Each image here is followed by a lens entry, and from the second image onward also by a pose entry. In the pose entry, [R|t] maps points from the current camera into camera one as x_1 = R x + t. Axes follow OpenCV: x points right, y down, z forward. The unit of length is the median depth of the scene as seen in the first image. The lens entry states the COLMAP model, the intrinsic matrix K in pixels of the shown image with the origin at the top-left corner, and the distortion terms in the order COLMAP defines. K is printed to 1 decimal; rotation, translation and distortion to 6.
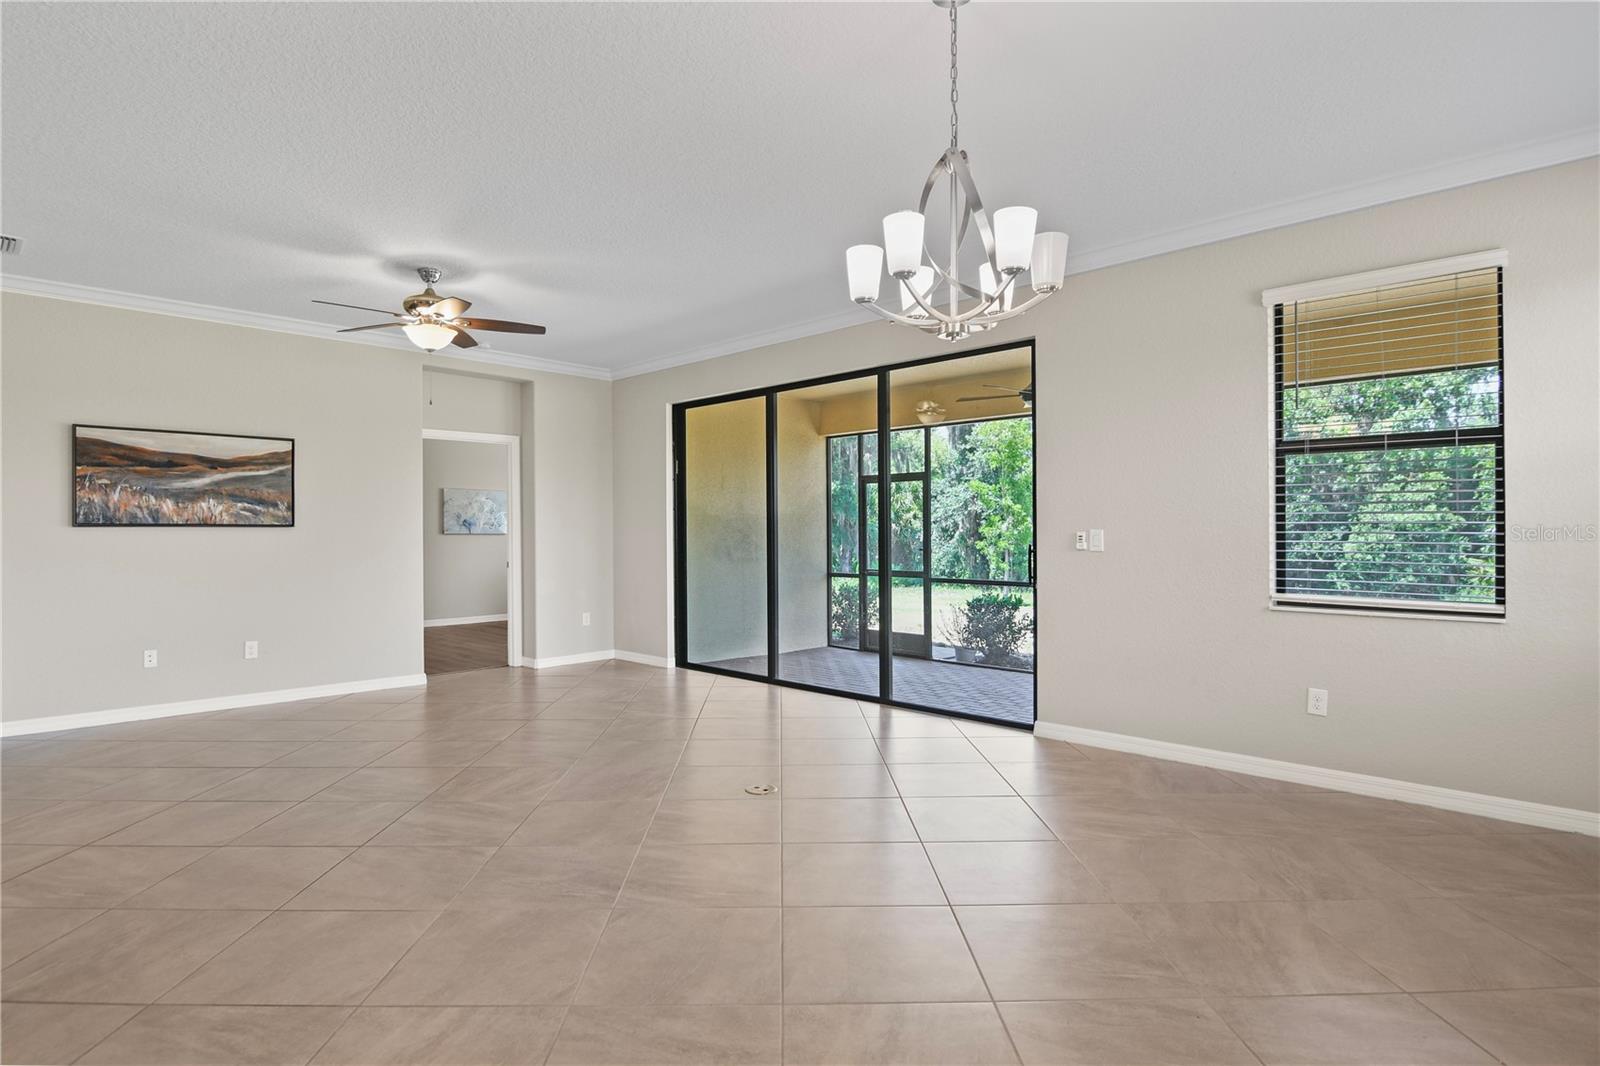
lens RADIAL K [[825.0, 0, 781.2], [0, 825.0, 529.3], [0, 0, 1]] dist [-0.003644, -0.012252]
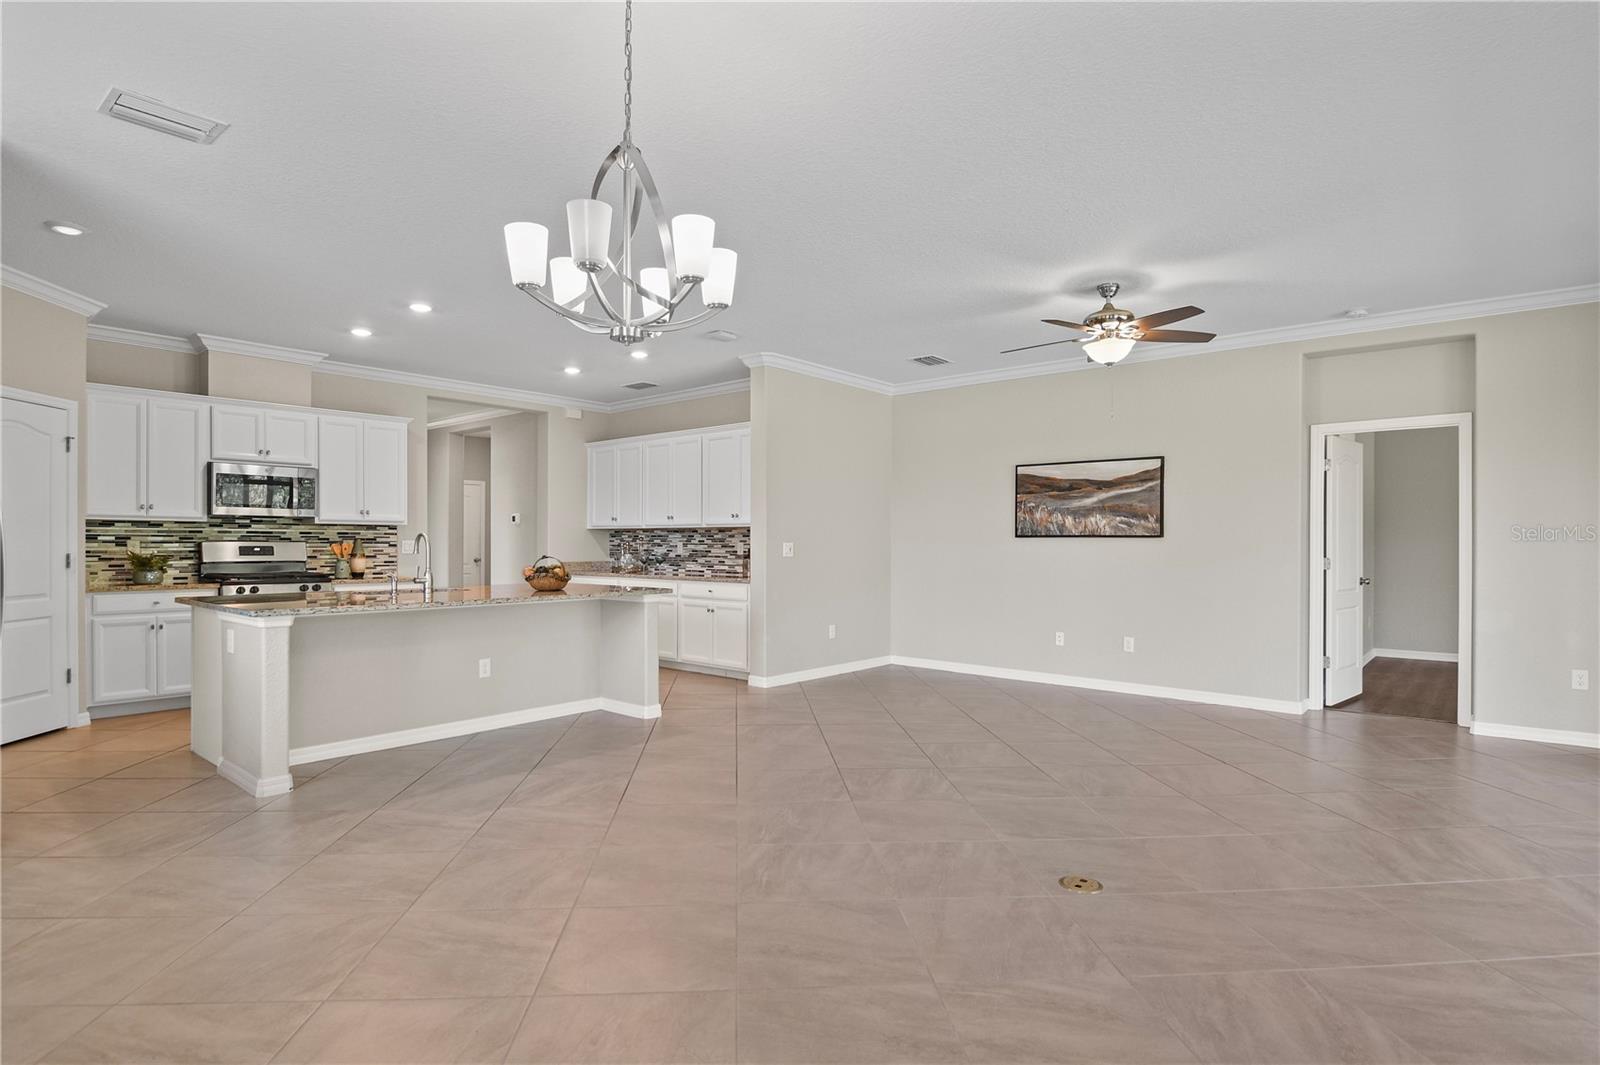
lens RADIAL K [[825.0, 0, 784.4], [0, 825.0, 545.3], [0, 0, 1]] dist [-0.003644, -0.012252]
pose [[0.053117, 0.009055, -0.998547, 0.487485], [0.000357, 0.999959, 0.009087, -0.002534], [0.998588, -0.000839, 0.053112, 0.468279]]
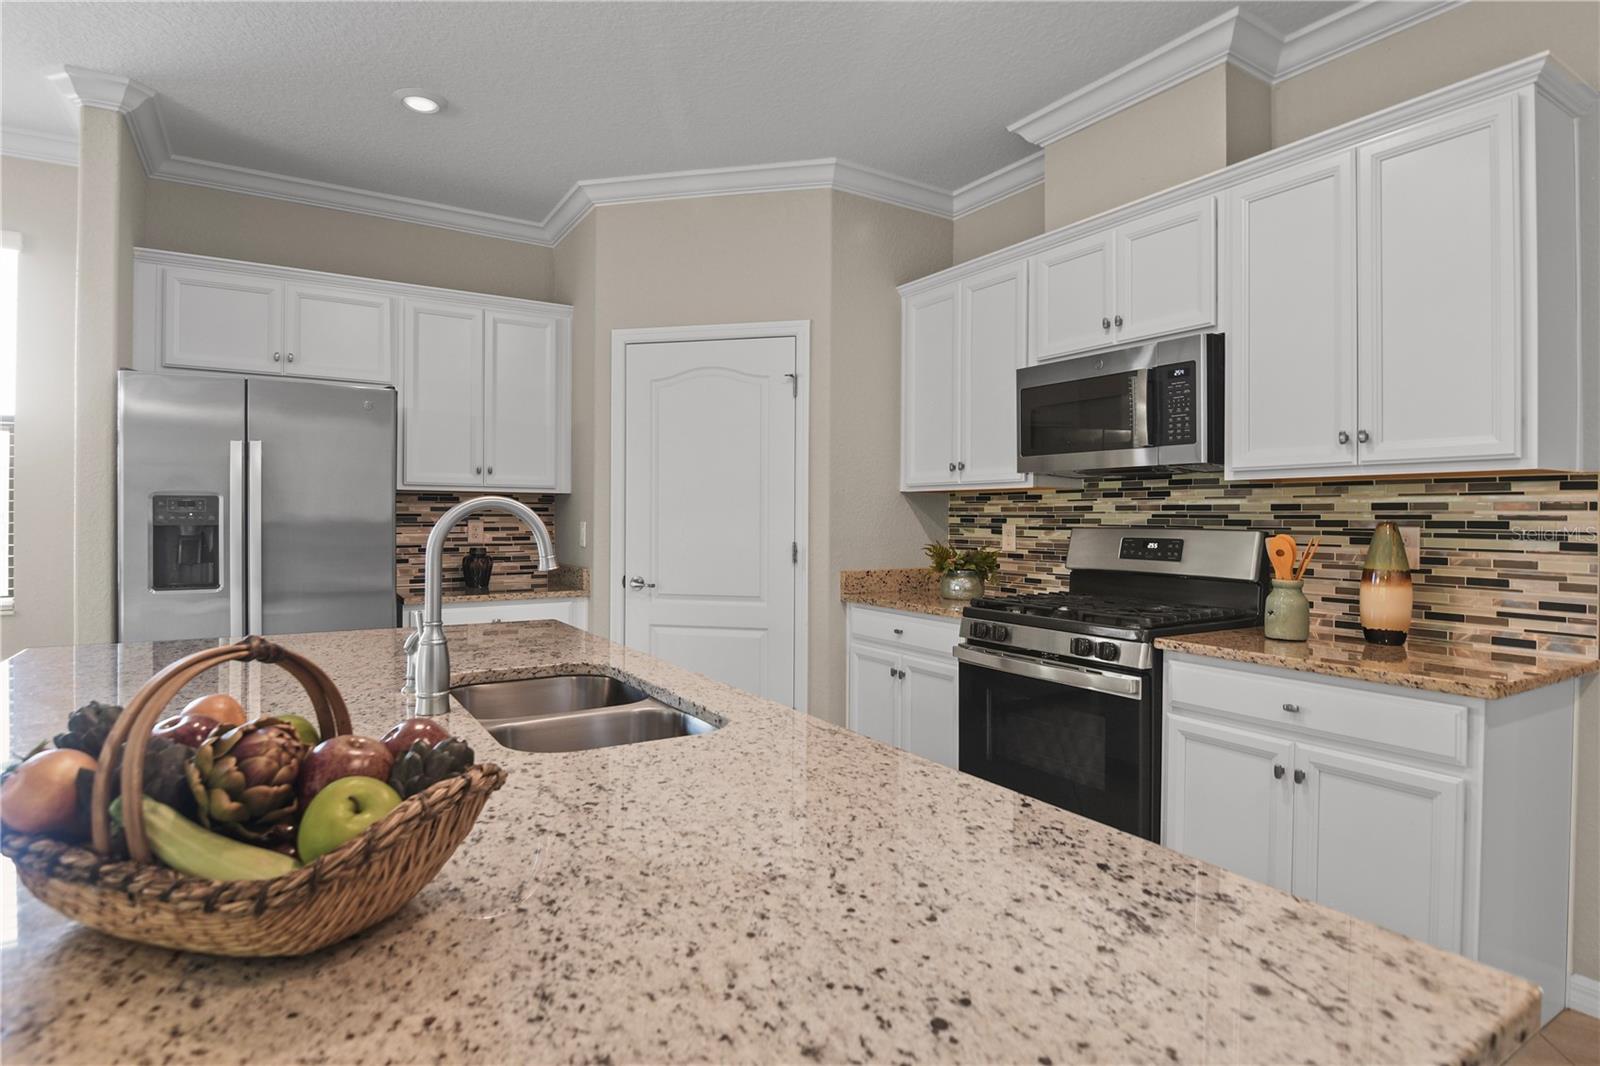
lens RADIAL K [[825.0, 0, 814.2], [0, 825.0, 526.5], [0, 0, 1]] dist [-0.003644, -0.012252]
pose [[-0.968923, -0.002274, 0.247353, -0.621833], [-0.000793, 0.999981, 0.006086, -0.001783], [-0.247362, 0.005701, -0.968906, 0.337601]]
